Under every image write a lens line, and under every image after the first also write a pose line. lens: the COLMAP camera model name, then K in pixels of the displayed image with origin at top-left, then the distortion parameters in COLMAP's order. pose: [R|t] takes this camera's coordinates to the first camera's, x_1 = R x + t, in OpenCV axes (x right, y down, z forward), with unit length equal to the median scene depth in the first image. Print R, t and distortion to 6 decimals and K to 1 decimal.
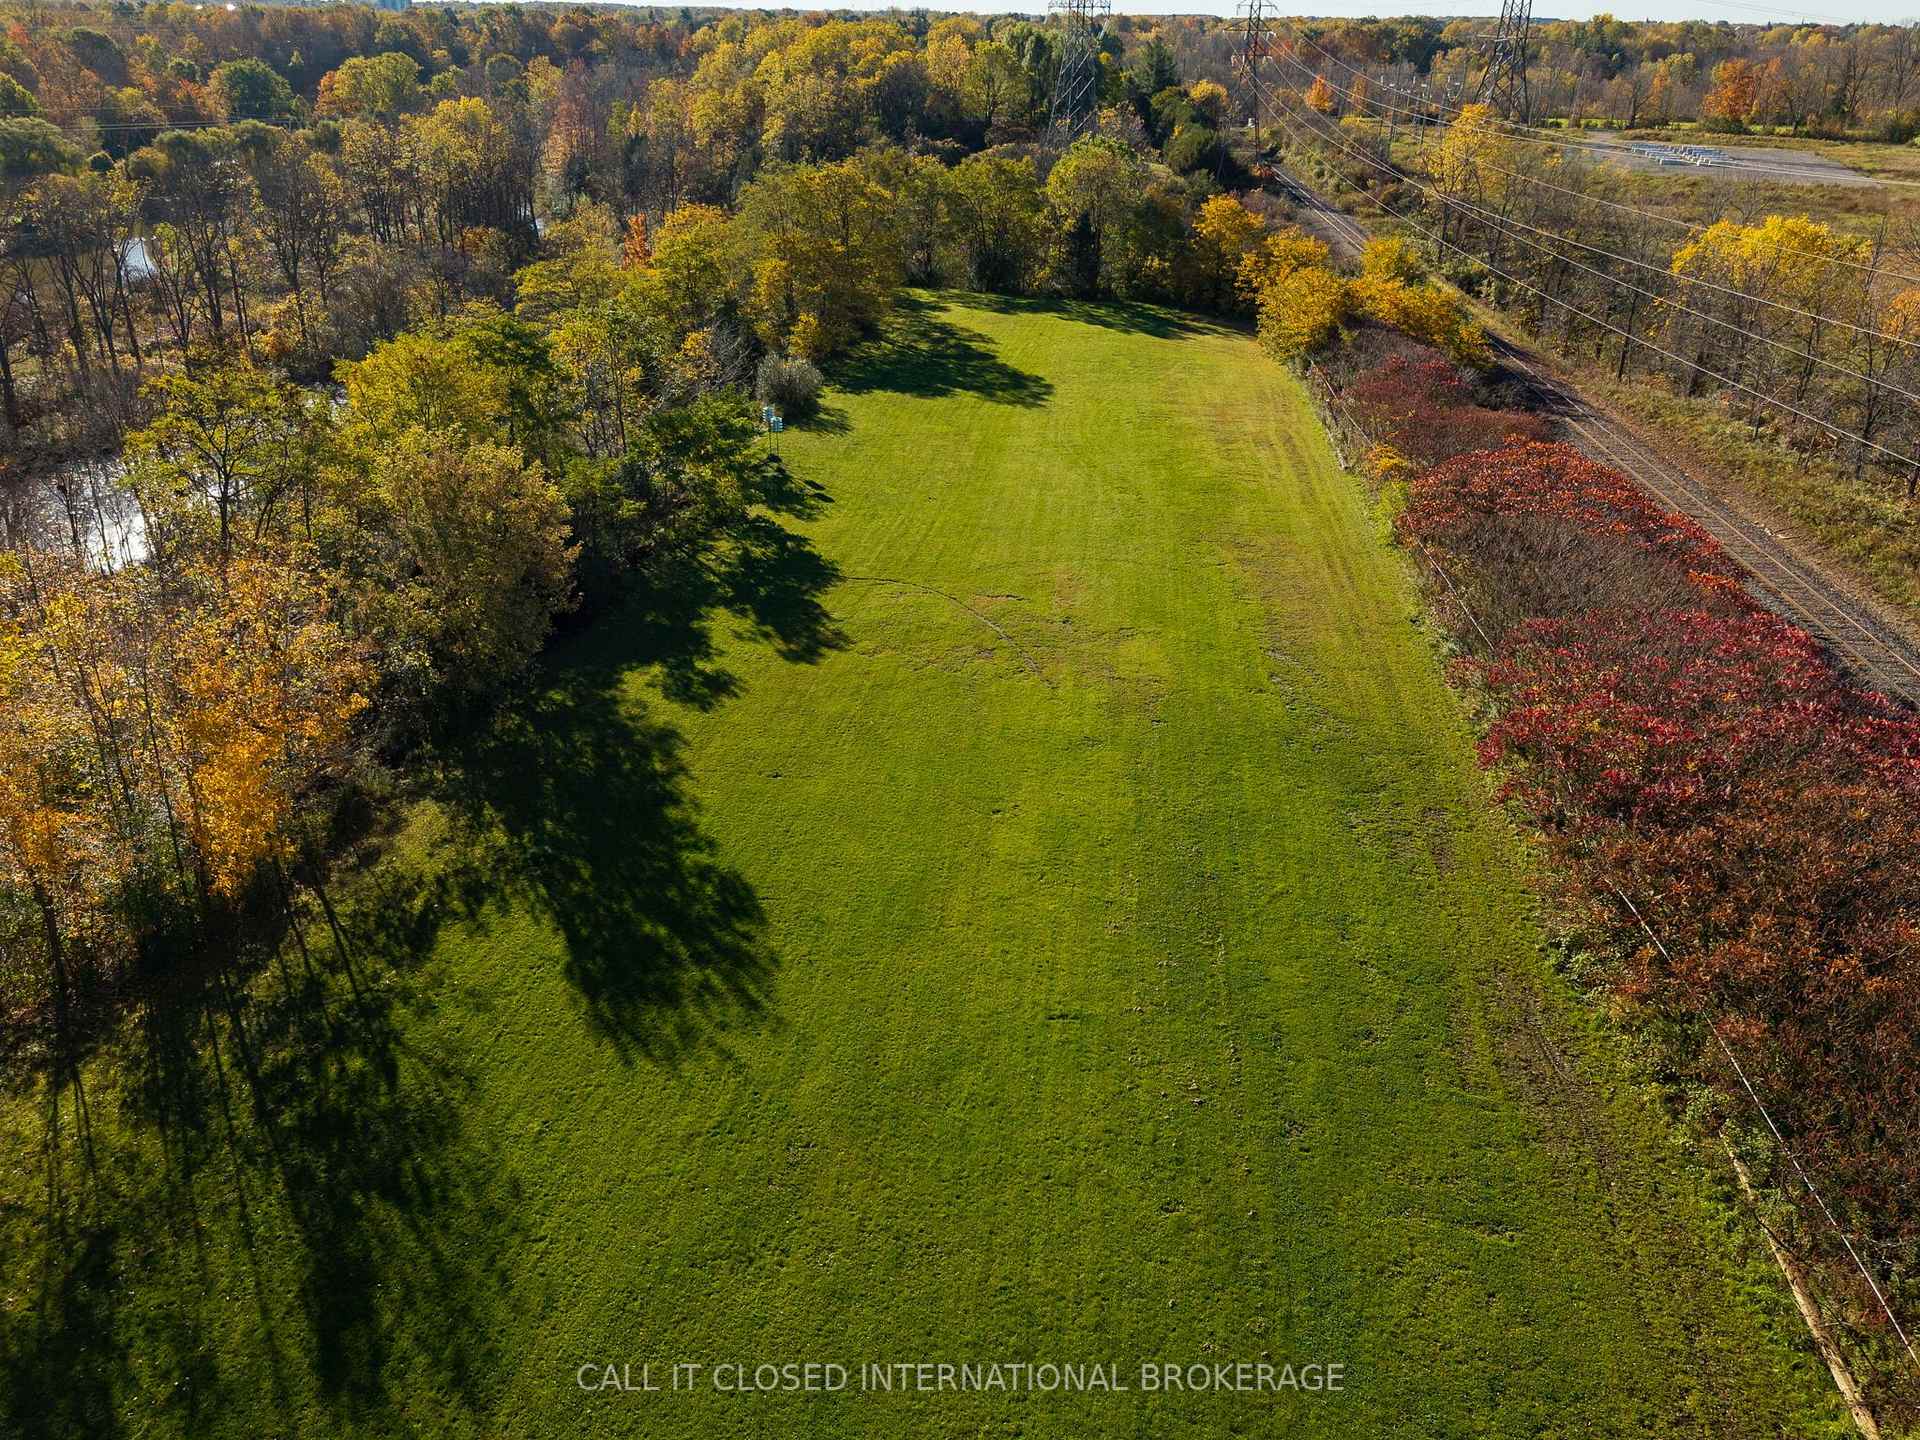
lens RADIAL K [[1426.7, 0, 895.0], [0, 1426.7, 700.7], [0, 0, 1]] dist [0.020864, -0.022053]
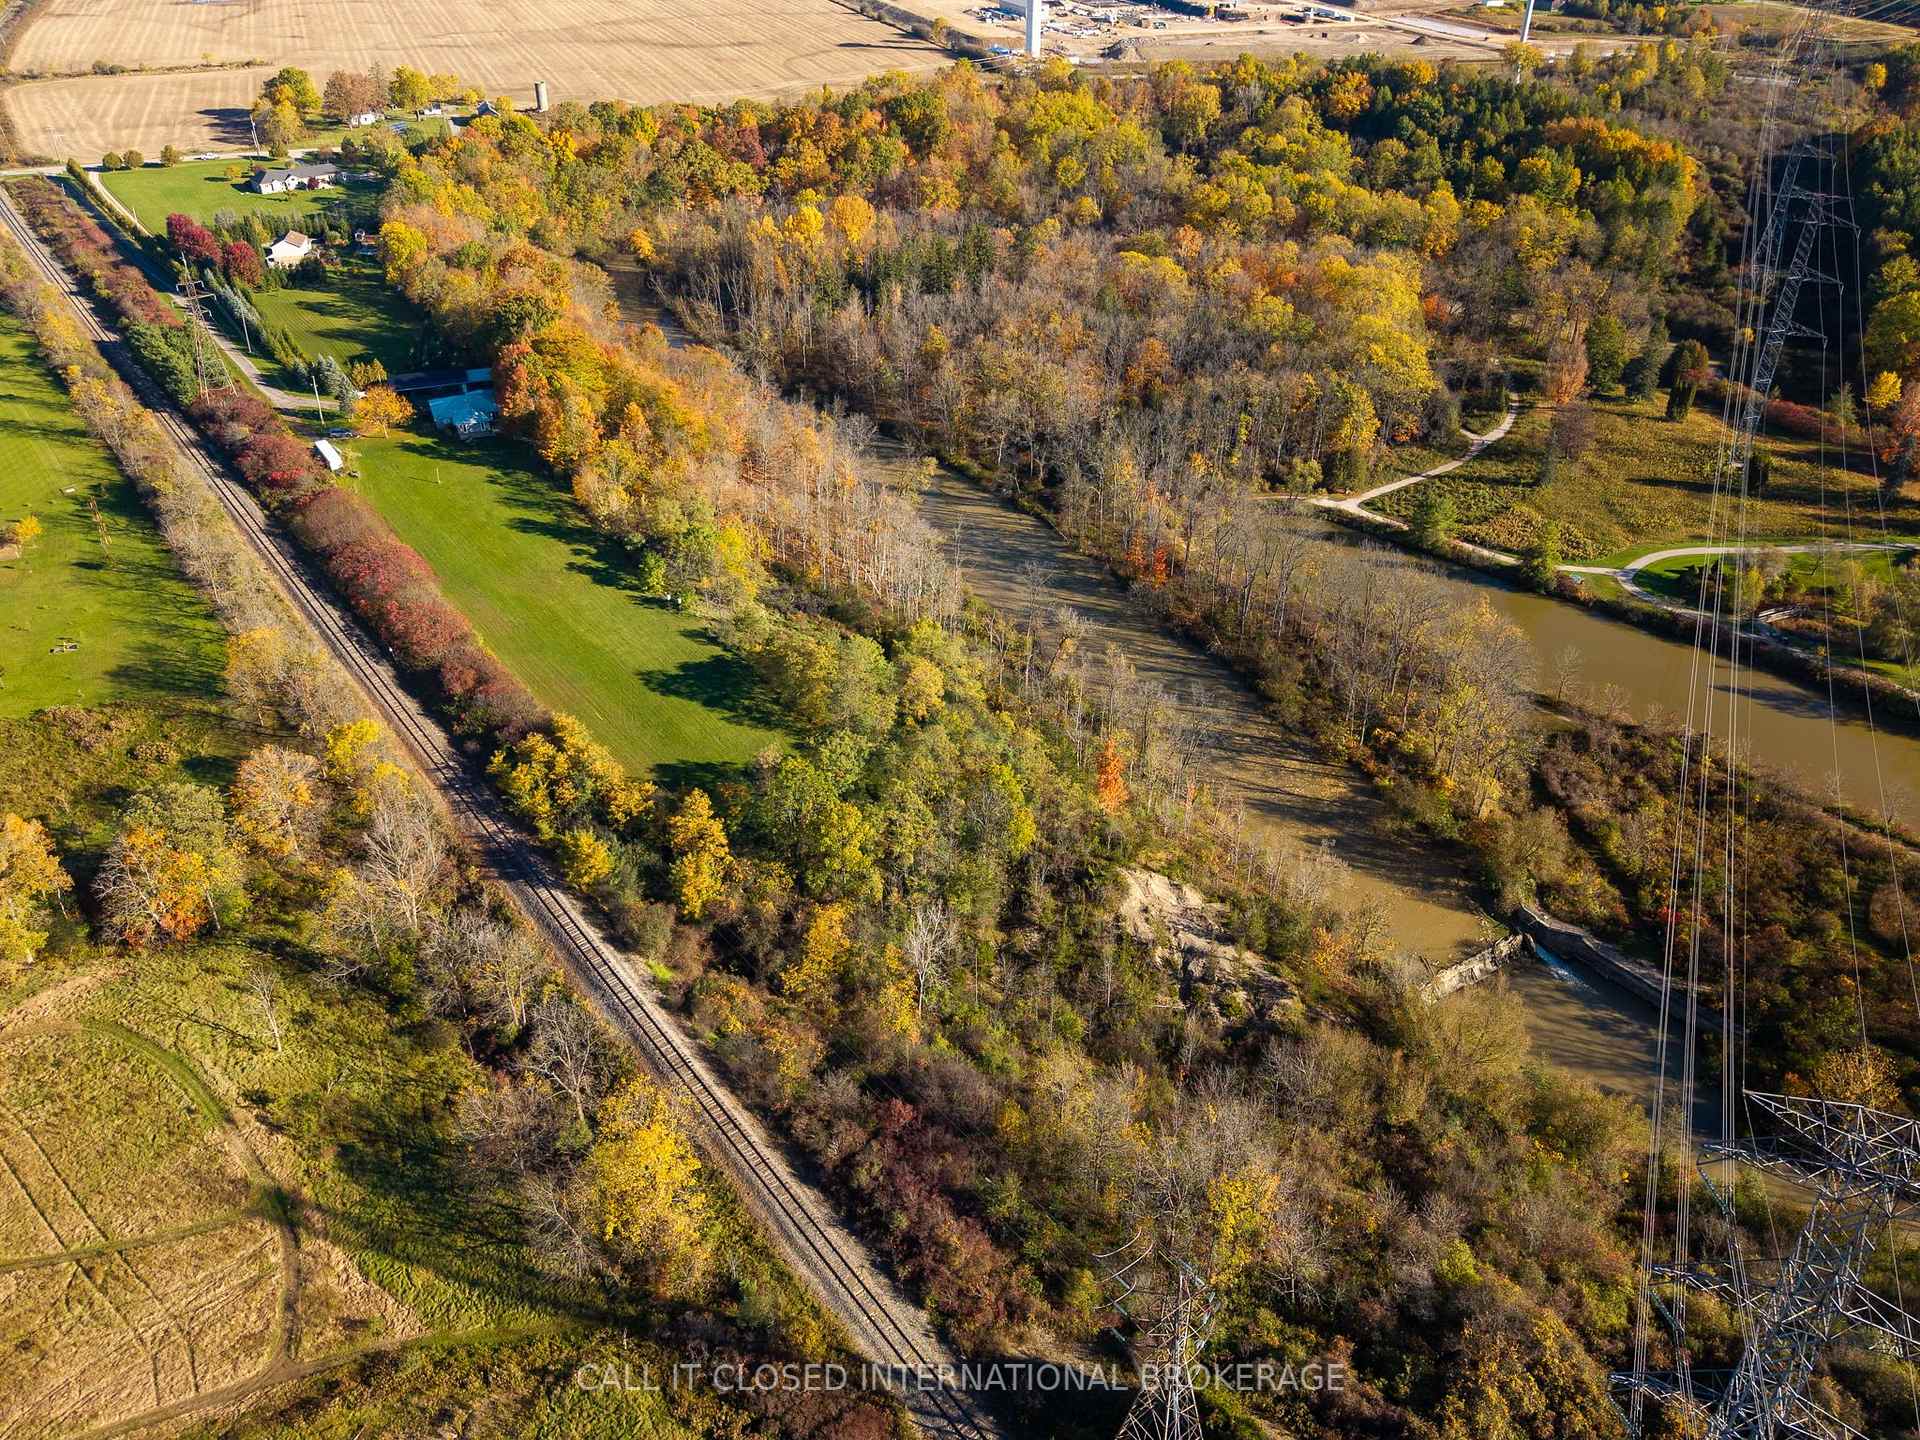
lens RADIAL K [[1426.7, 0, 955.5], [0, 1426.7, 638.1], [0, 0, 1]] dist [0.020864, -0.022053]
pose [[-0.706449, 0.344994, -0.617988, 1.072449], [-0.320111, 0.622999, 0.713723, -1.916293], [0.631236, 0.702033, -0.329681, 1.837574]]
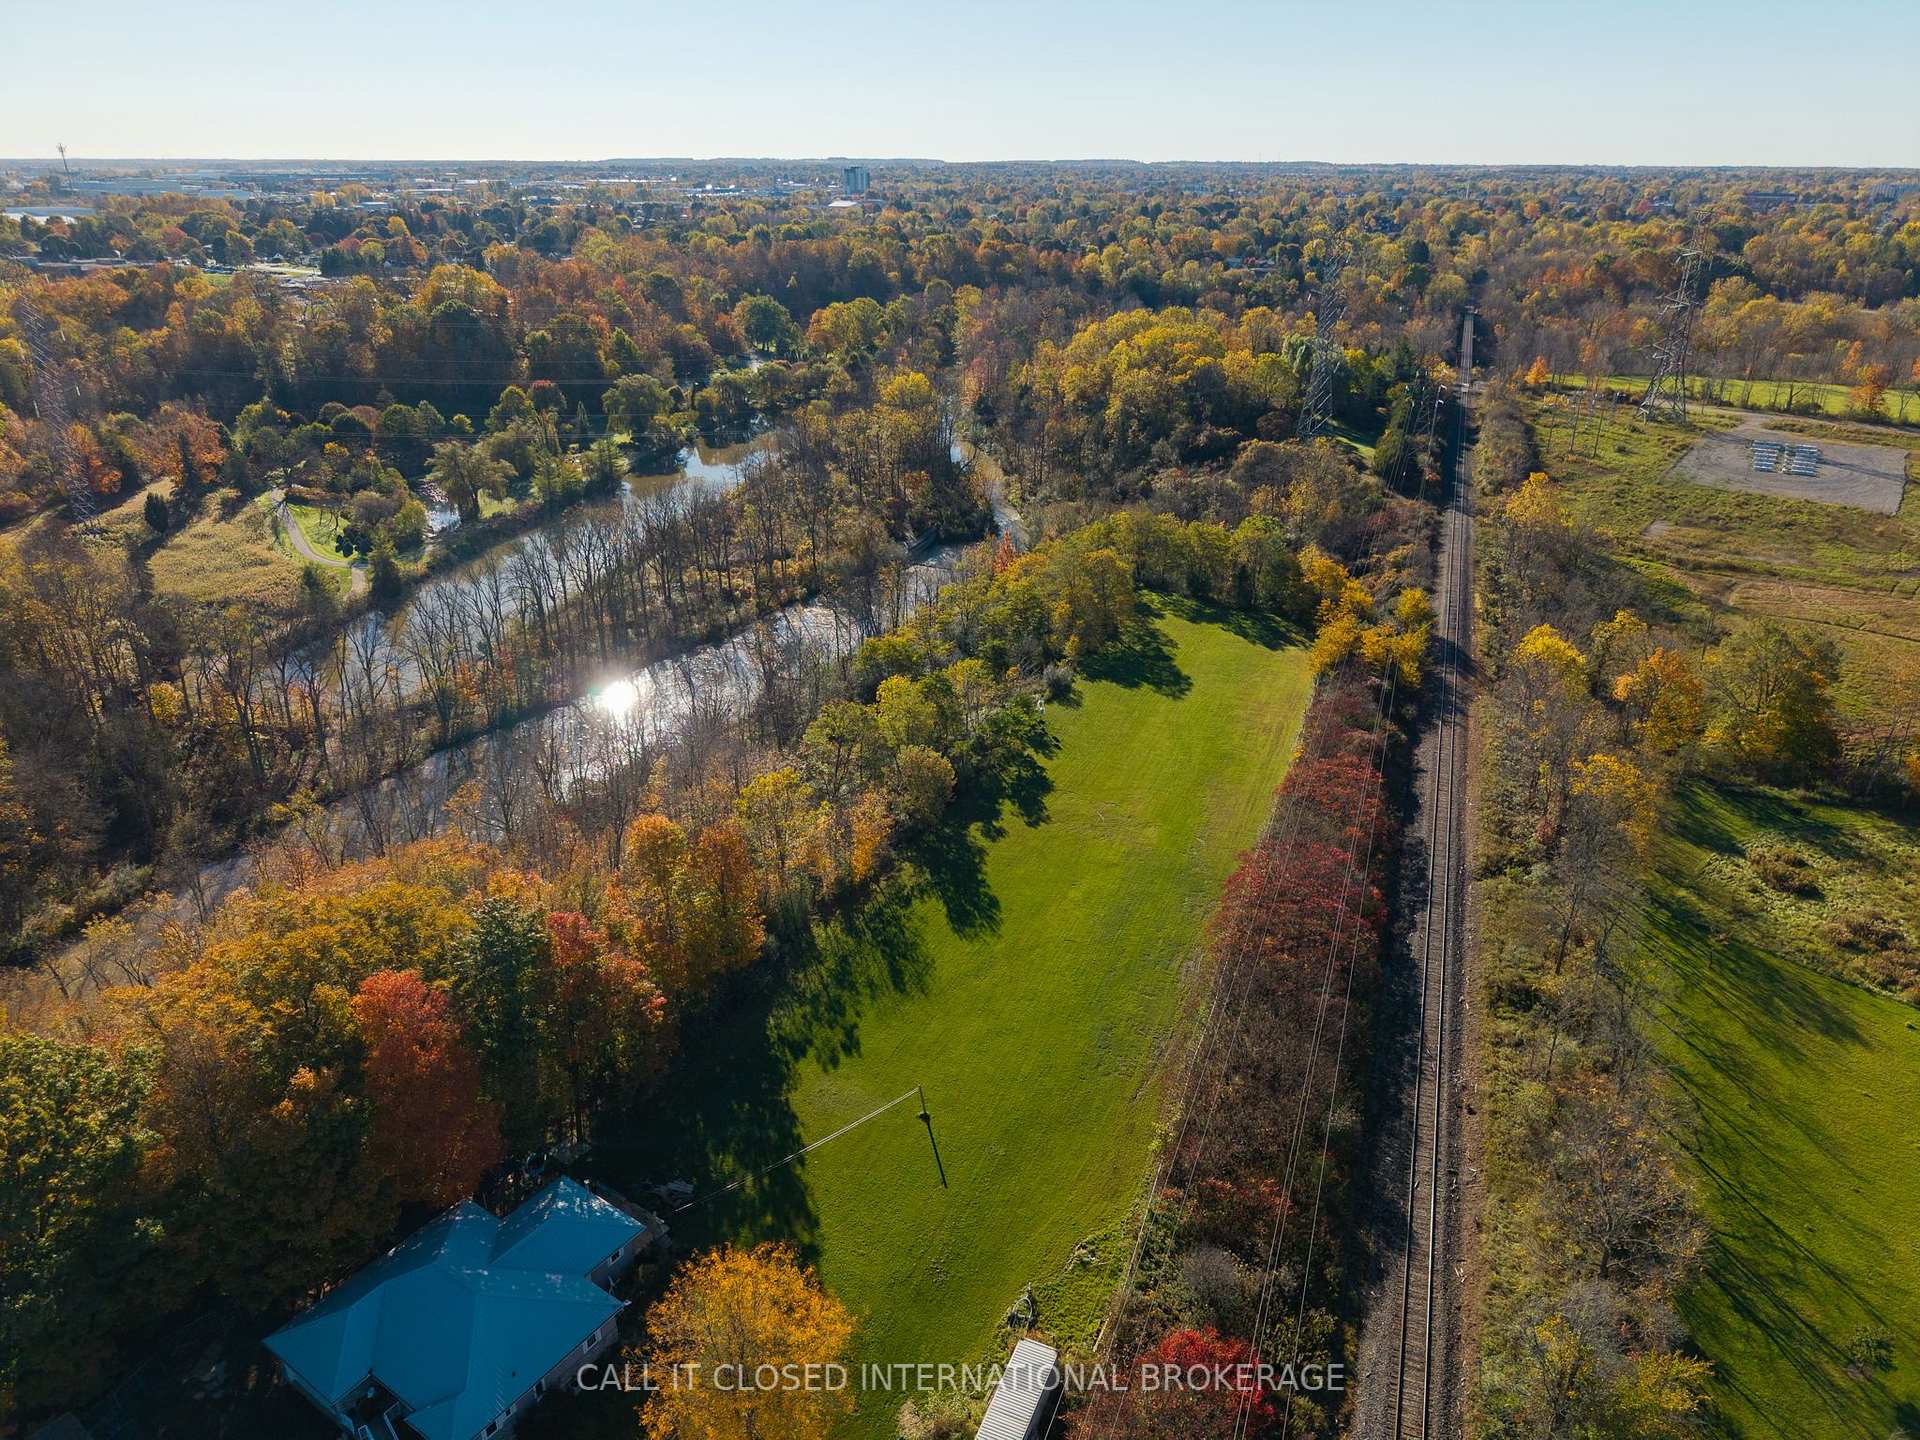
lens RADIAL K [[1278.9, 0, 949.7], [0, 1278.9, 720.9], [0, 0, 1]] dist [0.017872, -0.019534]
pose [[0.972482, 0.083106, -0.217652, 0.163275], [-0.090341, 0.995634, -0.023490, -0.081753], [0.214750, 0.042506, 0.975744, -0.787170]]
